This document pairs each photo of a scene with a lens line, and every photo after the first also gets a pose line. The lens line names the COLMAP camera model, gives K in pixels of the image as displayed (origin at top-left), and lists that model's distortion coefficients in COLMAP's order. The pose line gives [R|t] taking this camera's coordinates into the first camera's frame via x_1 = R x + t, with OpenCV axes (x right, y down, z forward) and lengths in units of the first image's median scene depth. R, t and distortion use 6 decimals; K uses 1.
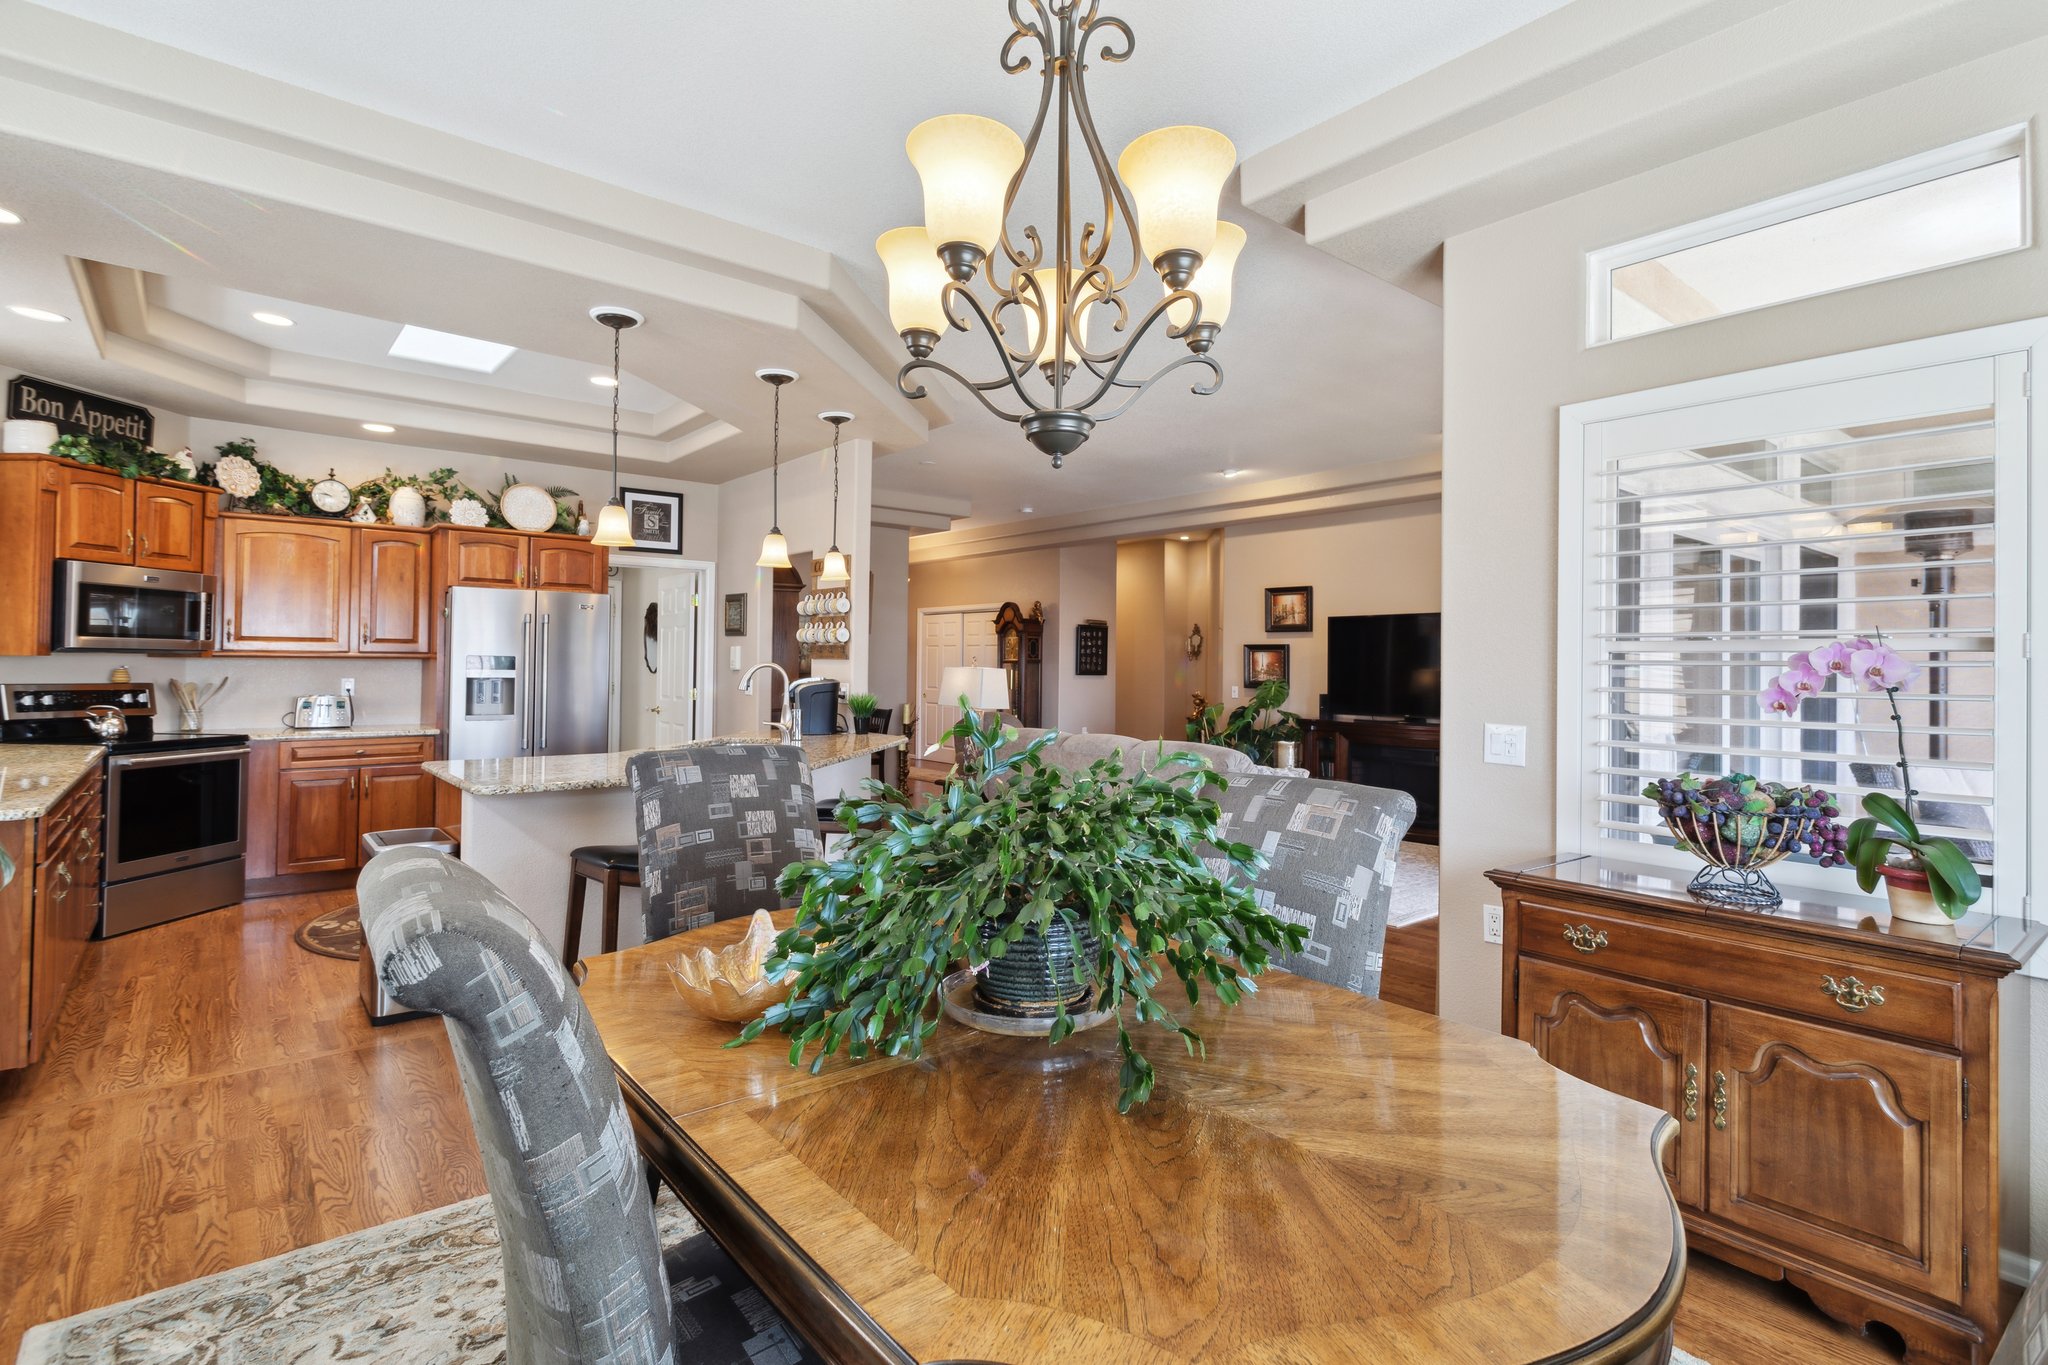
lens RADIAL K [[974.3, 0, 1010.4], [0, 974.3, 651.1], [0, 0, 1]] dist [0.001556, 0.000435]
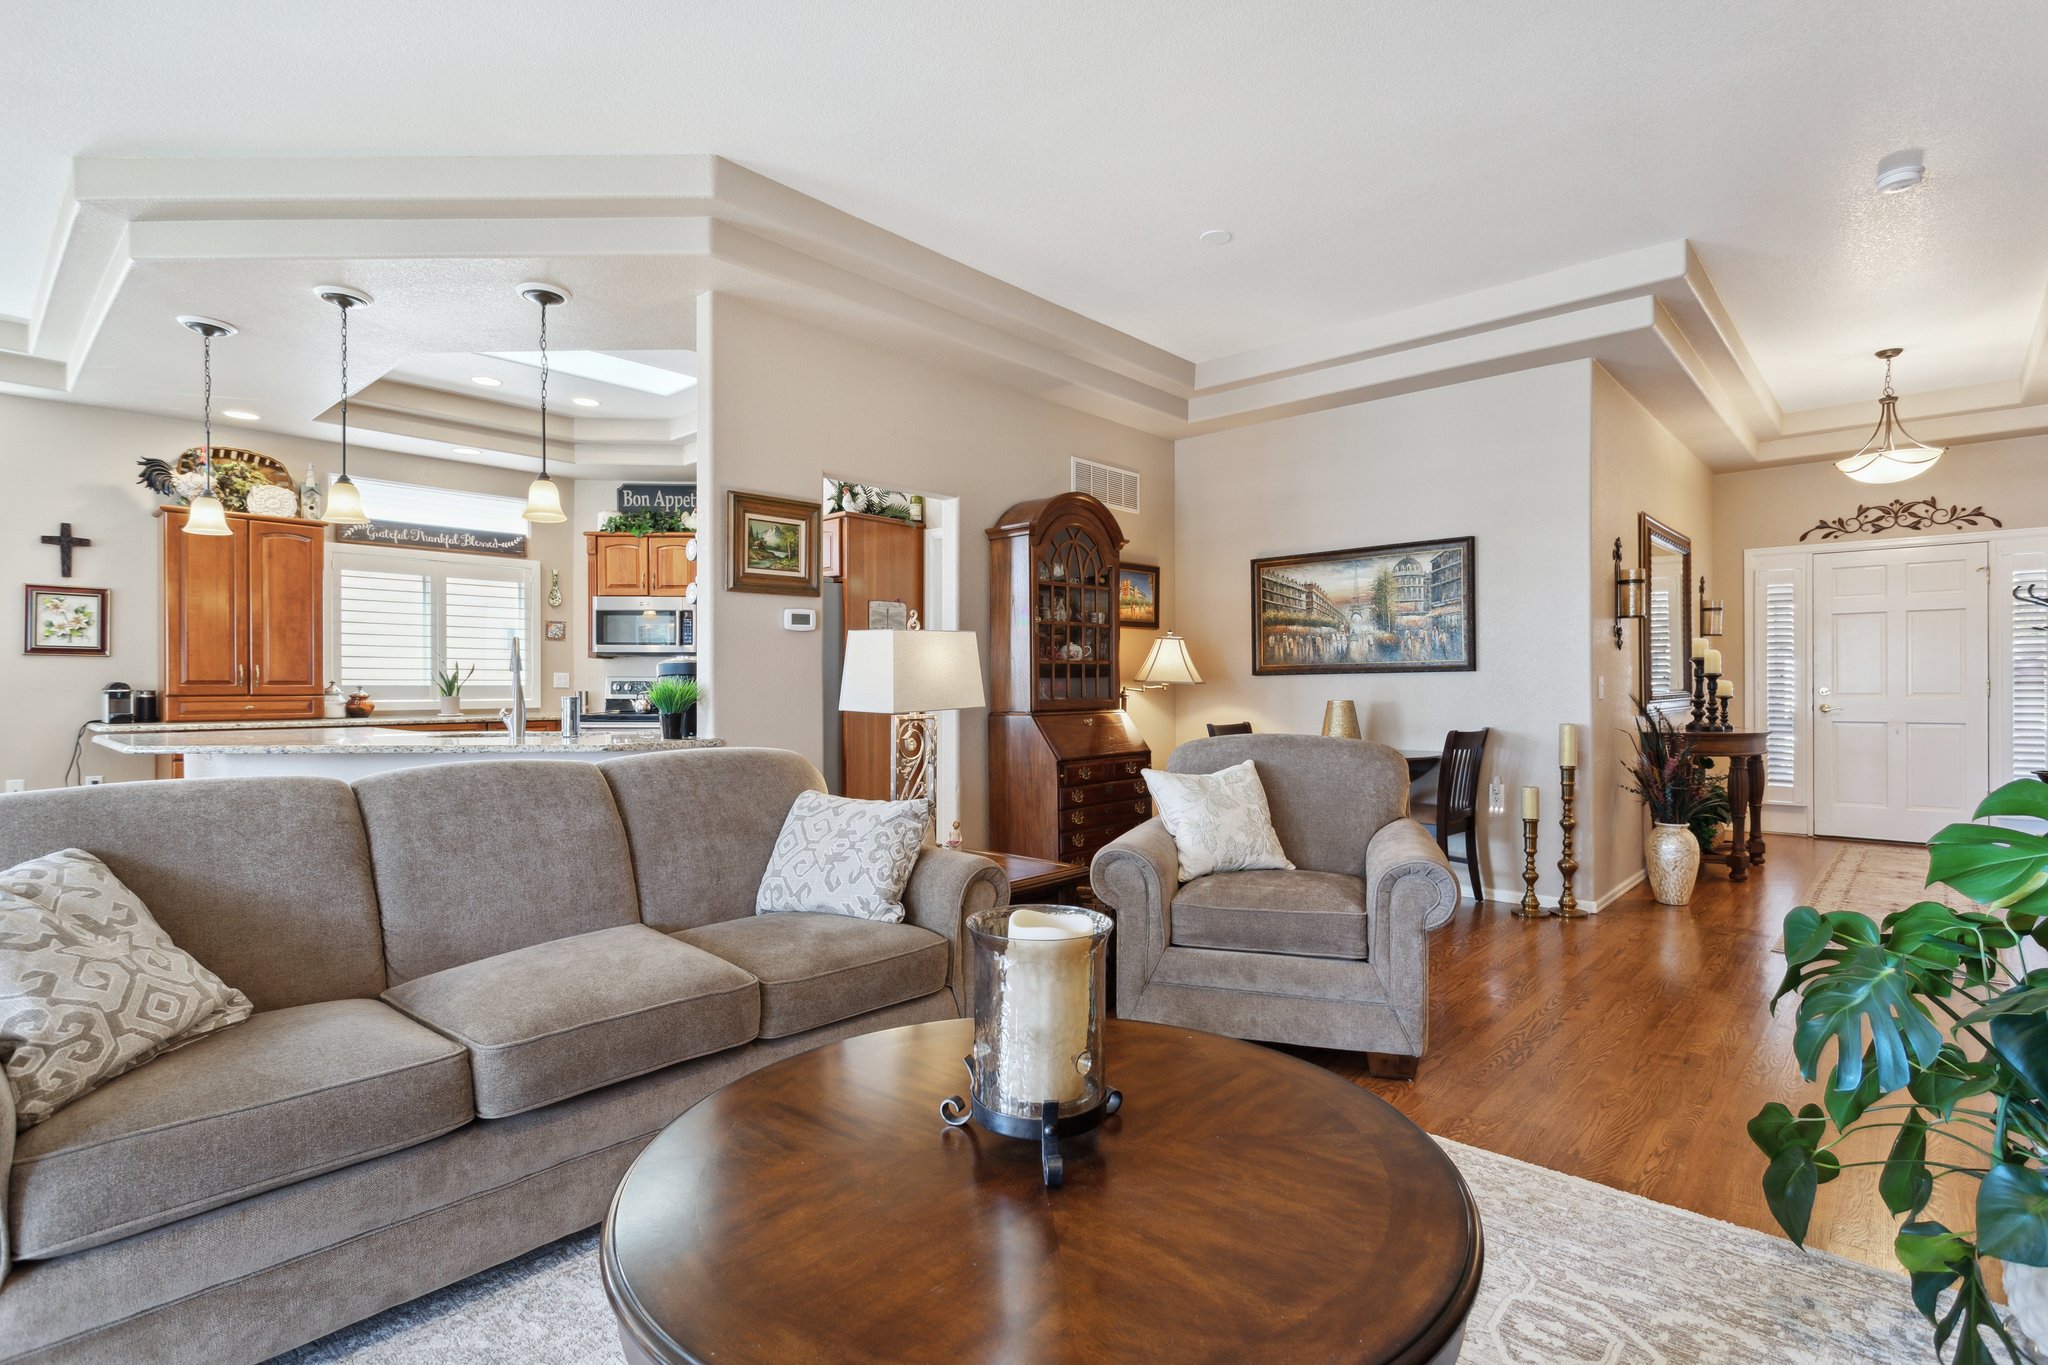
lens RADIAL K [[987.1, 0, 1024.0], [0, 987.1, 682.5], [0, 0, 1]] dist [0.003587, -0.000226]
pose [[0.144845, -0.014141, -0.989353, 0.556007], [0.017299, 0.999781, -0.011757, 0.059745], [0.989303, -0.015412, 0.145058, 1.152784]]
